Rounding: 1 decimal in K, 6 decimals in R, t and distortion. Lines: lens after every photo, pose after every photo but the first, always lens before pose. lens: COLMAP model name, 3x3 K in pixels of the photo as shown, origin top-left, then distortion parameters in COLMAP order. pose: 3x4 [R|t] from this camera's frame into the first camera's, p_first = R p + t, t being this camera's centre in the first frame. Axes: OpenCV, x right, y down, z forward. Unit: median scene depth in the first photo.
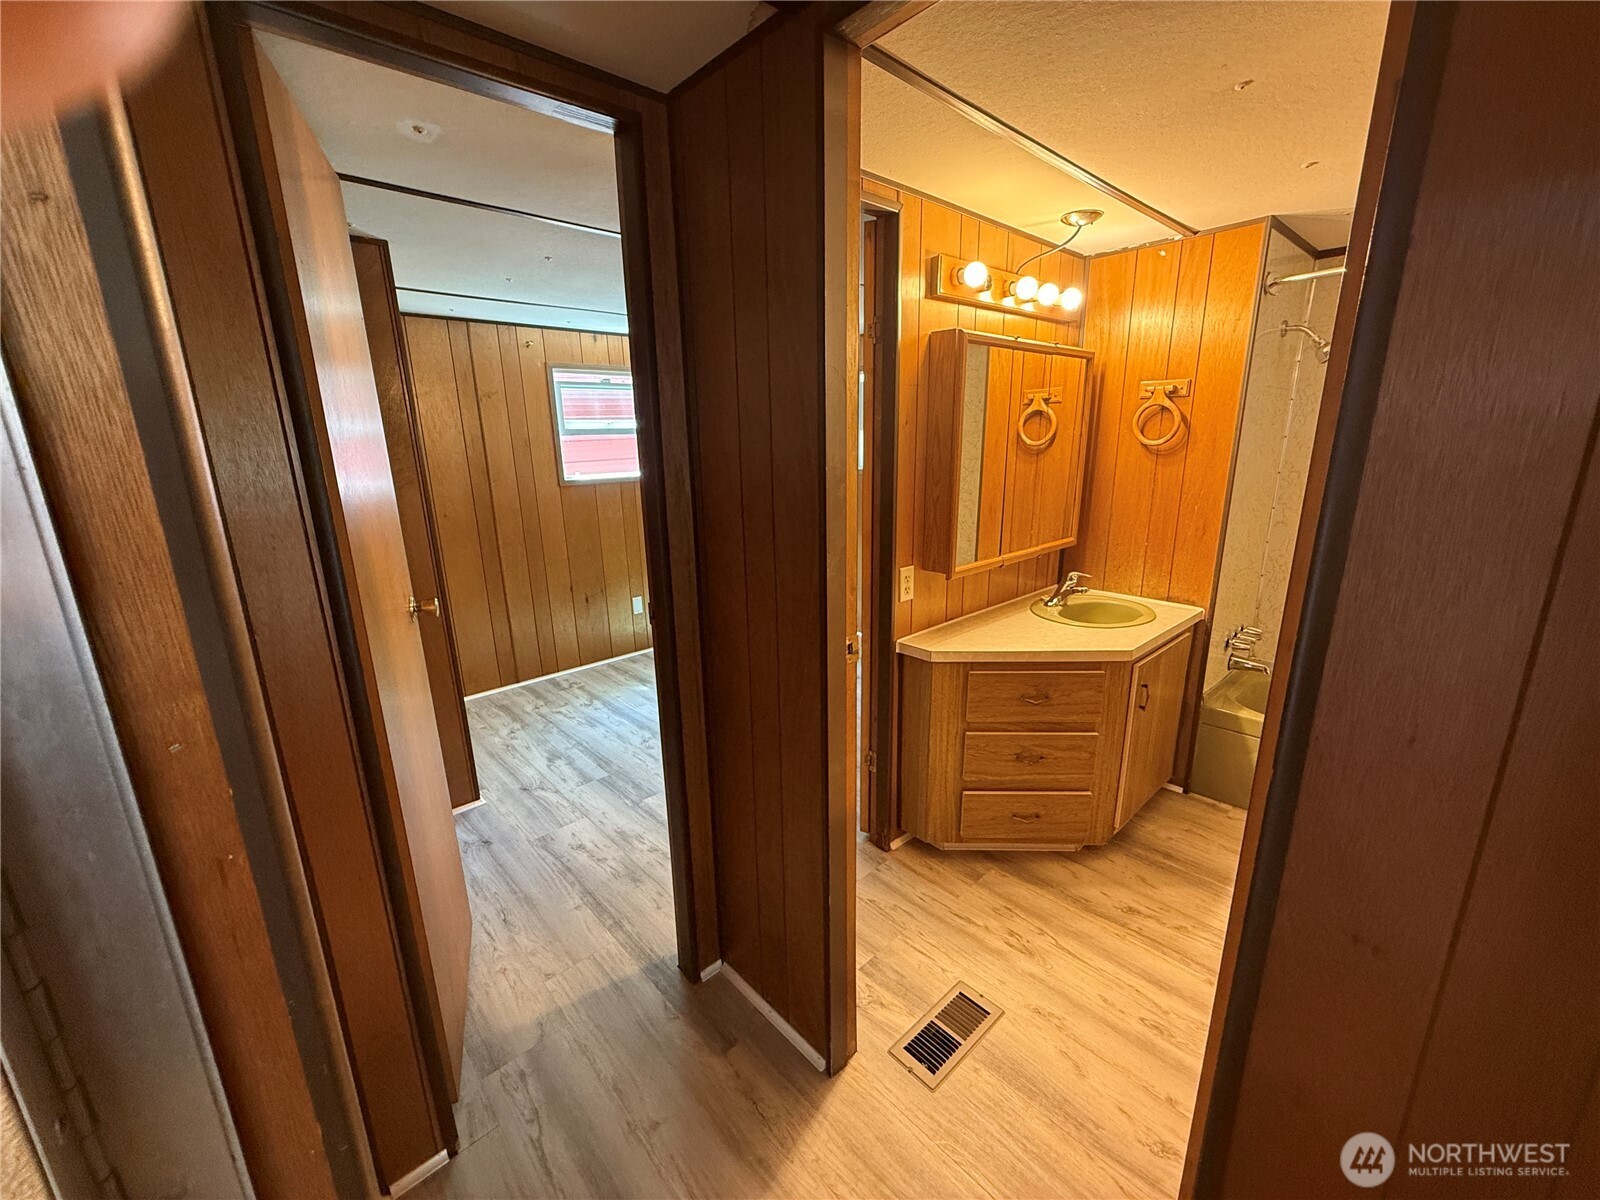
lens RADIAL K [[639.0, 0, 804.9], [0, 639.0, 605.2], [0, 0, 1]] dist [0.000067, 0.000438]
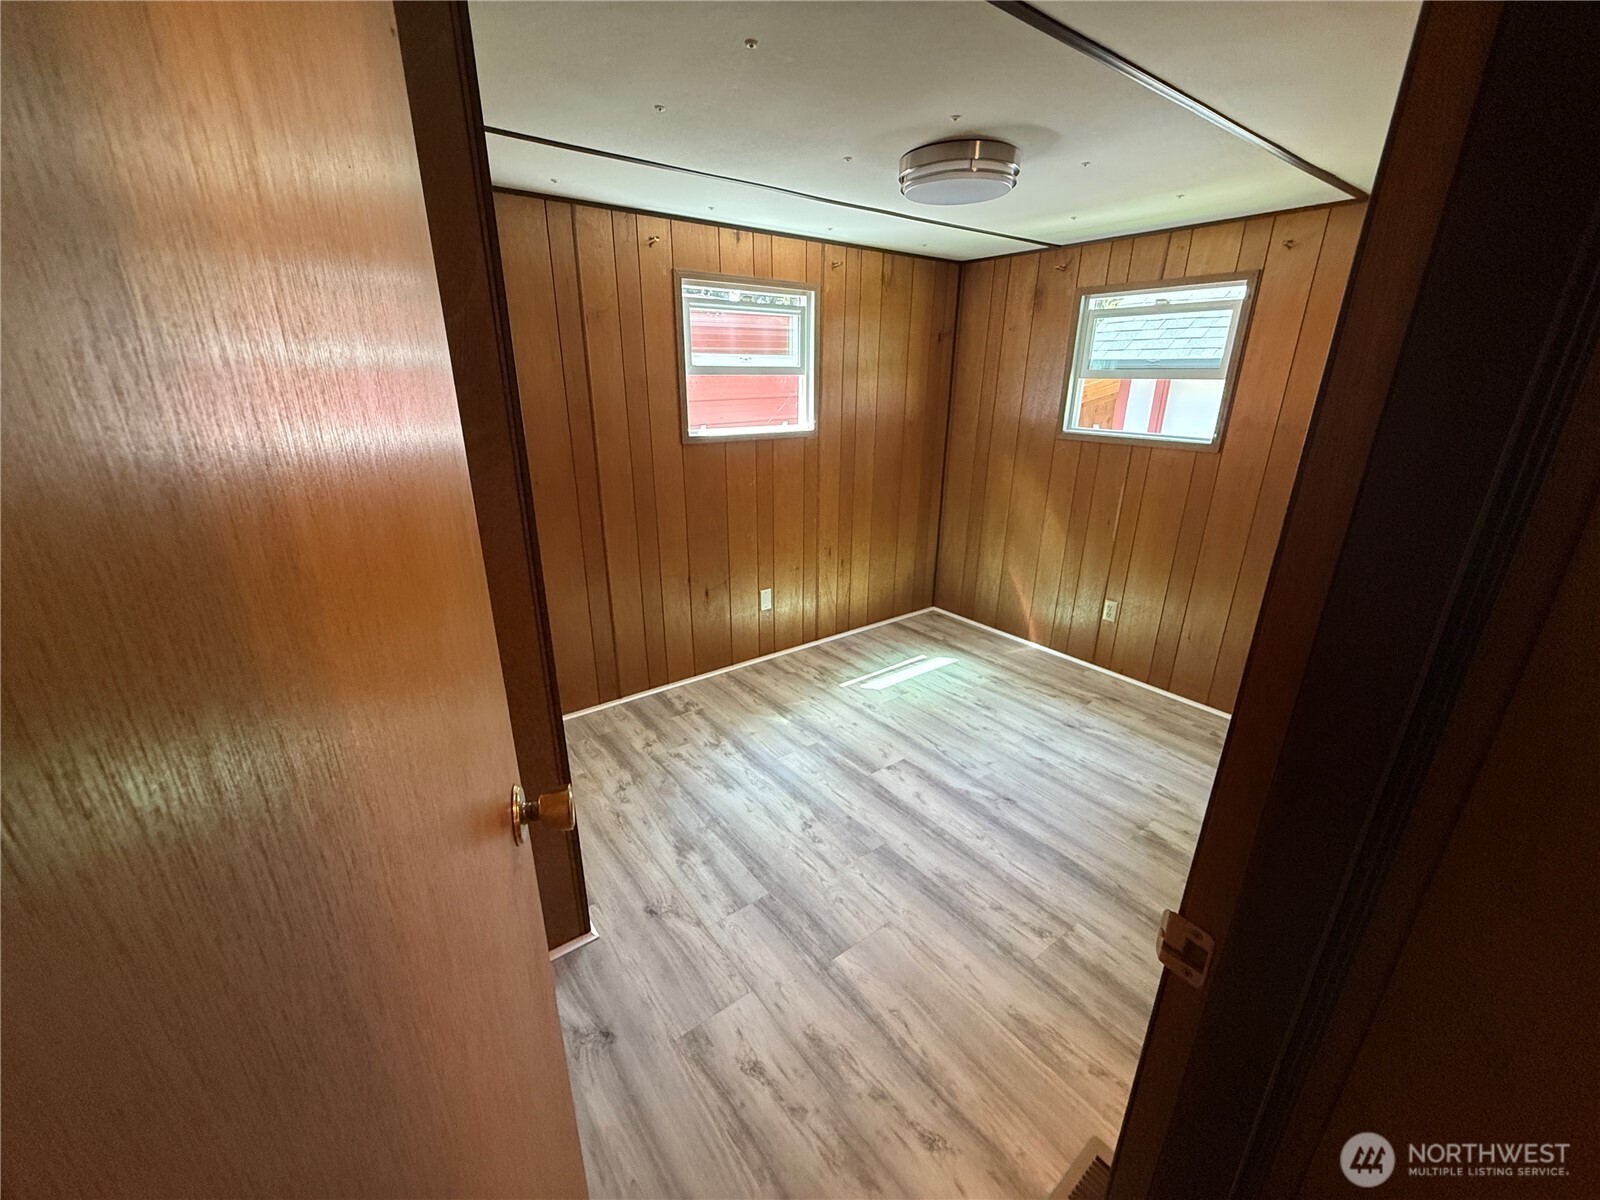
lens RADIAL K [[639.0, 0, 800.9], [0, 639.0, 604.9], [0, 0, 1]] dist [0.000067, 0.000438]
pose [[0.994176, 0.062186, -0.088016, -0.163565], [-0.054284, 0.994507, 0.089496, -0.071572], [0.093098, -0.084197, 0.992091, 0.249959]]
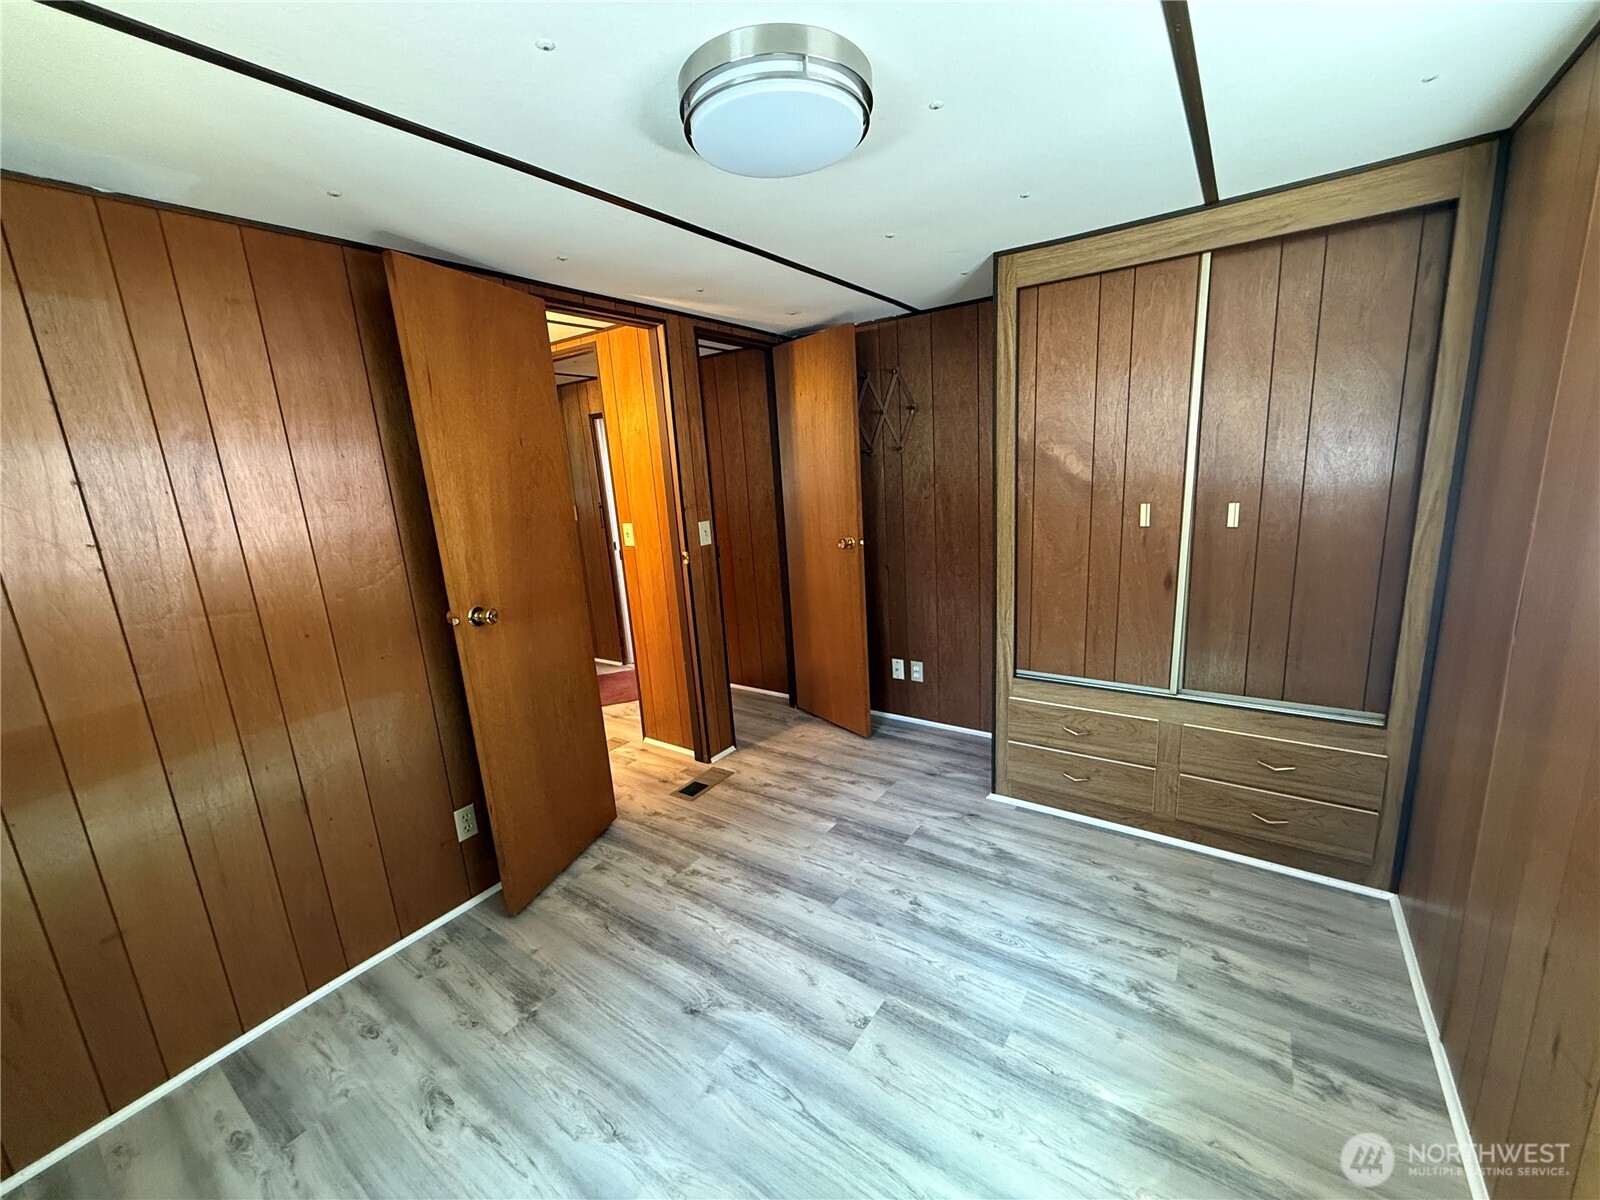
lens RADIAL K [[639.0, 0, 795.0], [0, 639.0, 602.1], [0, 0, 1]] dist [0.000067, 0.000438]
pose [[-0.976262, 0.122757, -0.178447, -0.038470], [0.030292, 0.893168, 0.448702, -0.283007], [0.214465, 0.432645, -0.875684, 1.103730]]
